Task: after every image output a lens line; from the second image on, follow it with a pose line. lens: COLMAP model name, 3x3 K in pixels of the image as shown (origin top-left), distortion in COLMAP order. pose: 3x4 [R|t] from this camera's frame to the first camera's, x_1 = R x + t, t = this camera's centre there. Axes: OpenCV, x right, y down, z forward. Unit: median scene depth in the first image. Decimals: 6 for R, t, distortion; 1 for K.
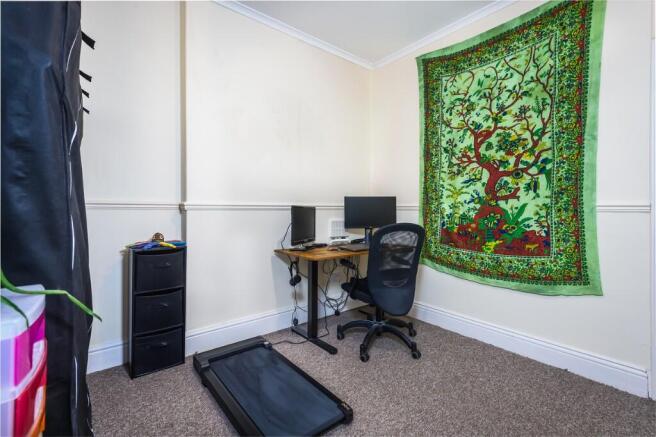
lens RADIAL K [[297.7, 0, 326.0], [0, 297.7, 205.4], [0, 0, 1]] dist [0.001718, -0.000202]
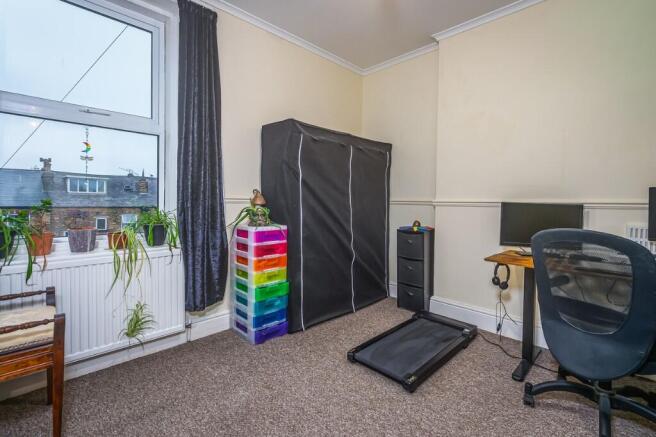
lens RADIAL K [[297.7, 0, 326.0], [0, 297.7, 205.4], [0, 0, 1]] dist [0.001718, -0.000202]
pose [[0.092706, 0.013429, -0.995603, 0.804323], [-0.004594, 0.999904, 0.013060, 0.002141], [0.995683, 0.003363, 0.092758, 0.394546]]
